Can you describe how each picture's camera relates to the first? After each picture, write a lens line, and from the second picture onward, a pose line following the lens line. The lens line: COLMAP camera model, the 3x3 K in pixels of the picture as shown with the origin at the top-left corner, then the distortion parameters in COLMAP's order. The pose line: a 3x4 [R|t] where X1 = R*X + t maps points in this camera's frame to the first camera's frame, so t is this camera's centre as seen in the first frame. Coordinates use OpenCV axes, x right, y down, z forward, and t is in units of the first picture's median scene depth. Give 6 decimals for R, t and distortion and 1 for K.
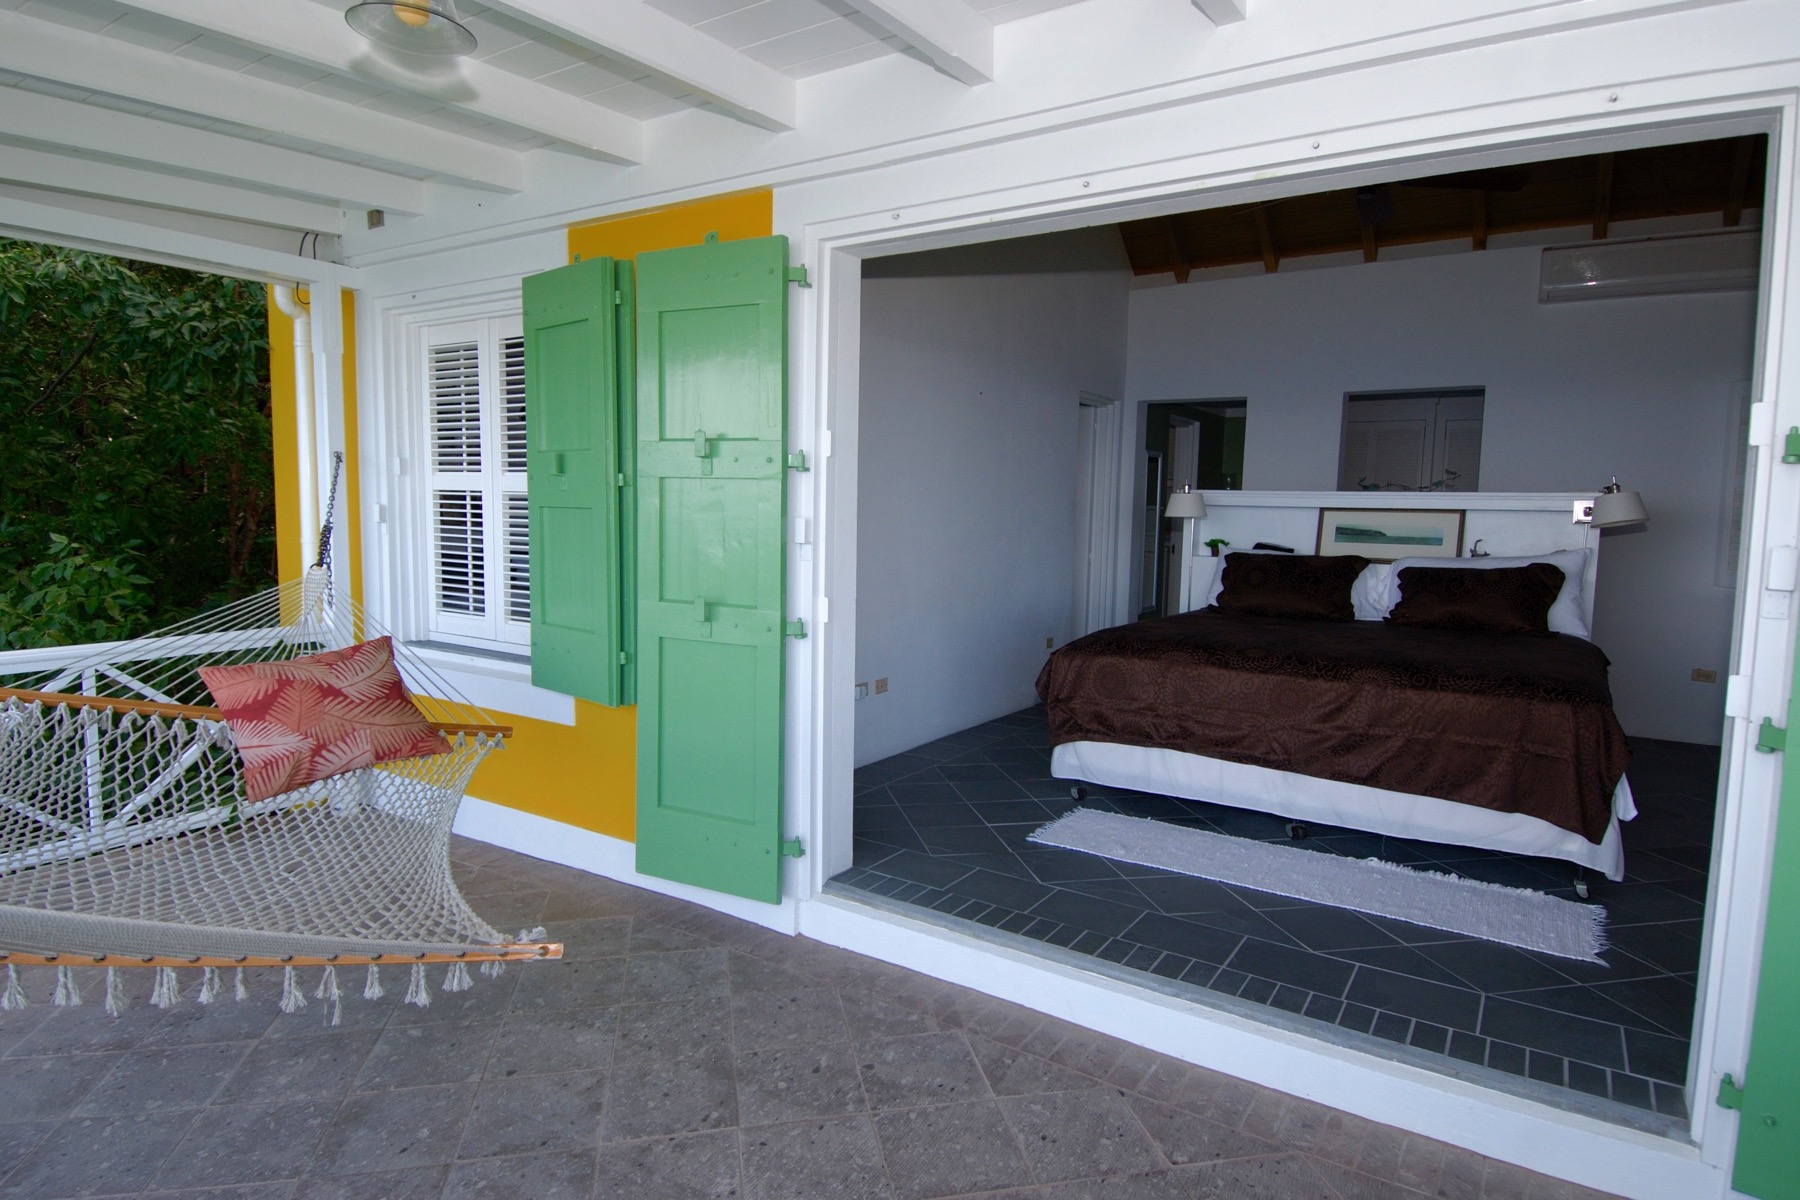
lens RADIAL K [[1054.0, 0, 900.0], [0, 1054.0, 600.0], [0, 0, 1]] dist [0.067382, 0.000502]
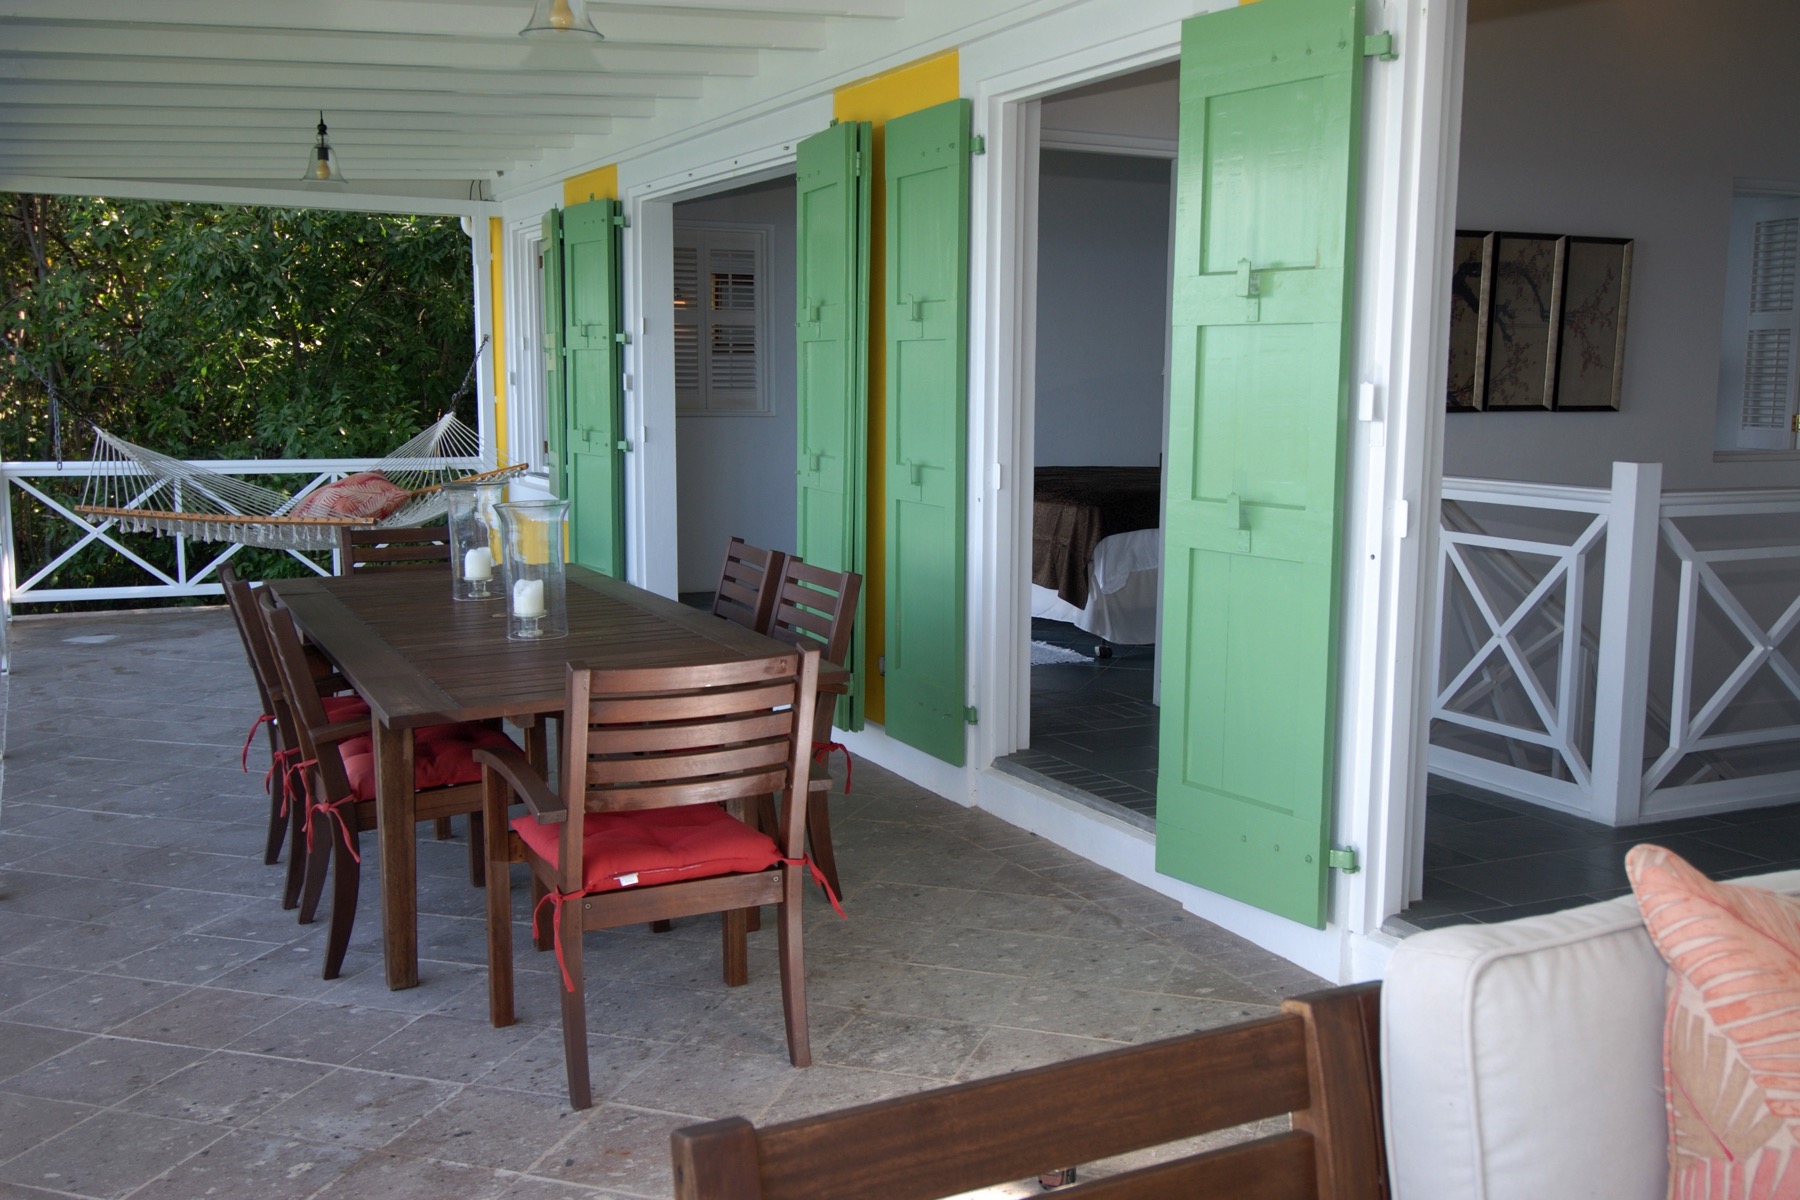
lens RADIAL K [[1636.5, 0, 900.0], [0, 1636.5, 600.0], [0, 0, 1]] dist [0.009001, 0.002200]
pose [[0.887578, 0.054639, -0.457405, 0.131305], [-0.030240, 0.997710, 0.060502, 0.008714], [0.459663, -0.039868, 0.887198, -0.092609]]
